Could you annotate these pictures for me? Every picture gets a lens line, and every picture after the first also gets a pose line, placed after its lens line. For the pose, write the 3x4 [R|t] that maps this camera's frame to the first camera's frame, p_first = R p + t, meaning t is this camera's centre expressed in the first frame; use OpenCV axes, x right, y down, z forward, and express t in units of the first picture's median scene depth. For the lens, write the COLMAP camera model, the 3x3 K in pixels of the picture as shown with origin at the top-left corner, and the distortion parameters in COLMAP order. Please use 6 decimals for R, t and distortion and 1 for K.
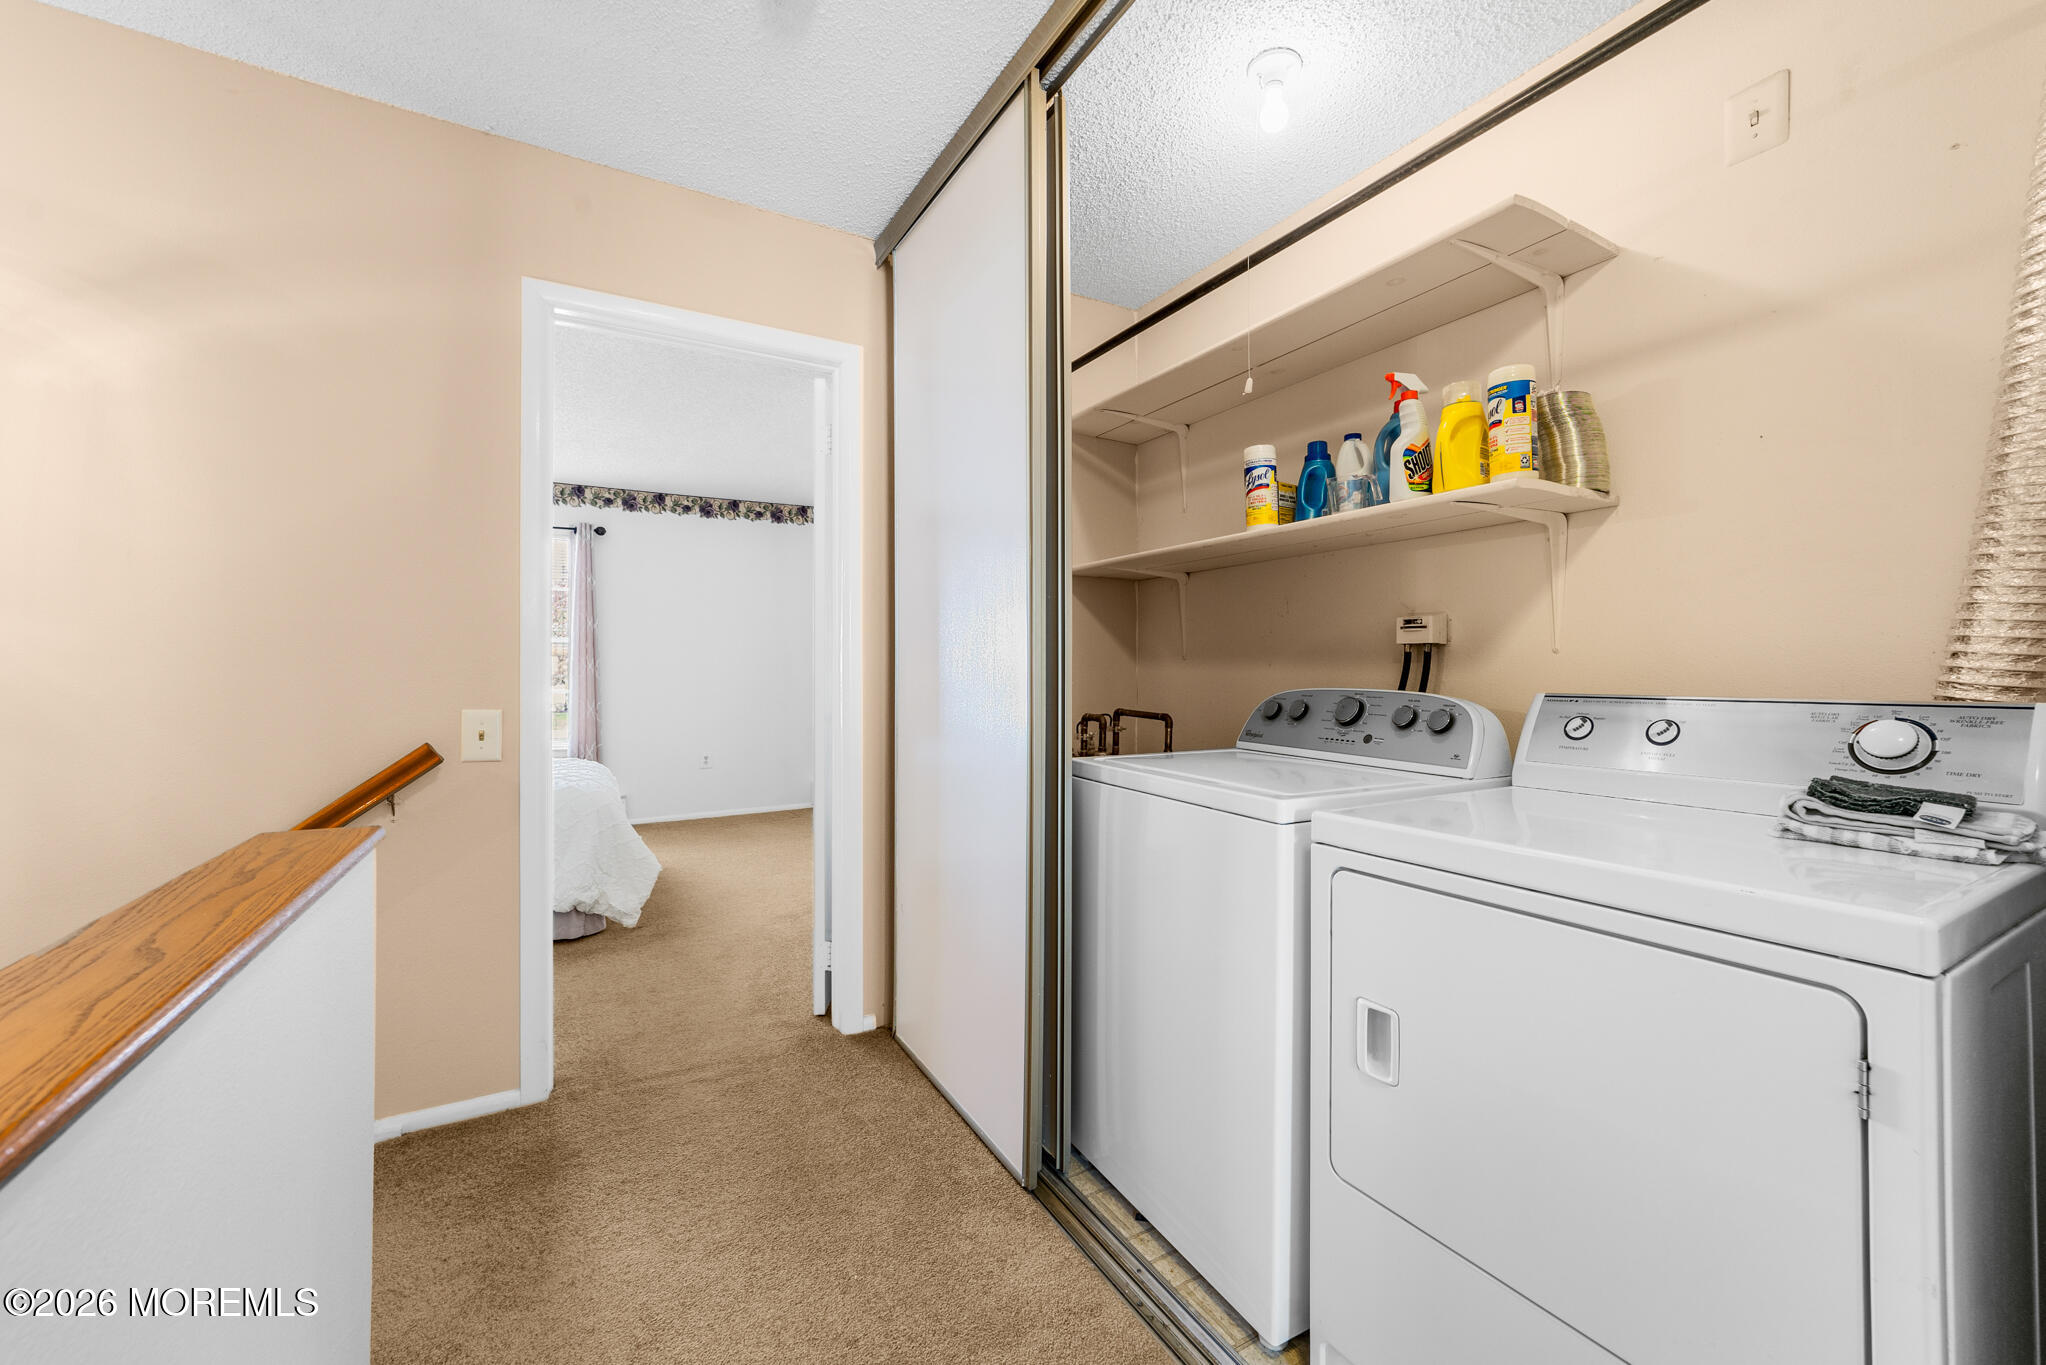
lens RADIAL K [[791.2, 0, 1017.5], [0, 791.2, 678.6], [0, 0, 1]] dist [-0.011276, 0.004650]
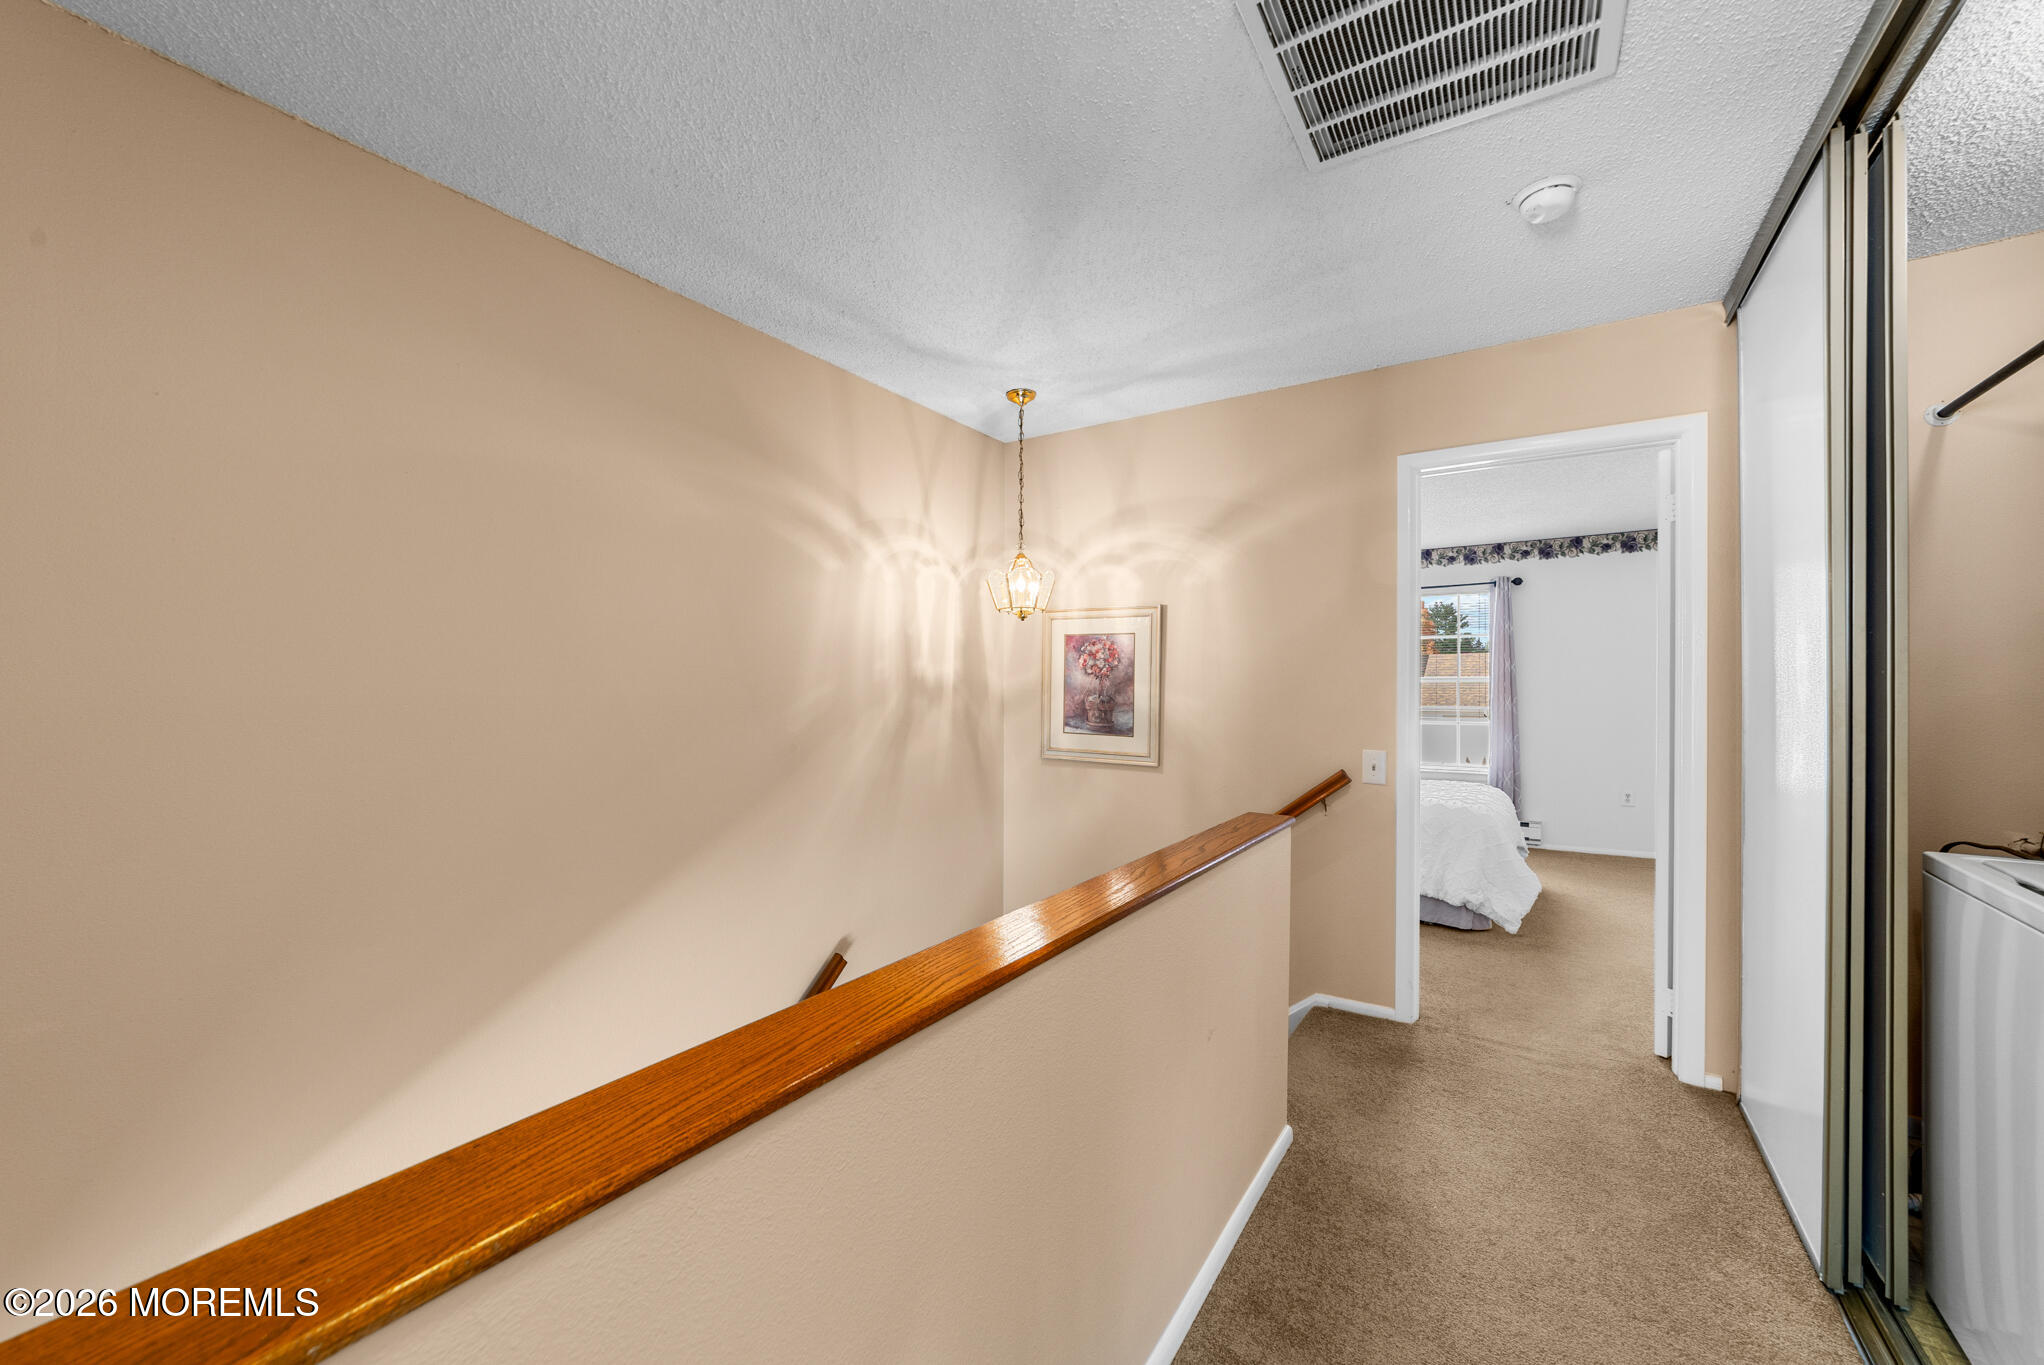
lens RADIAL K [[790.4, 0, 1022.9], [0, 790.4, 687.0], [0, 0, 1]] dist [-0.011276, 0.004650]
pose [[0.437098, -0.004050, -0.899405, 0.351783], [-0.000931, 0.999987, -0.004955, -0.066486], [0.899413, 0.003003, 0.437089, -0.246574]]
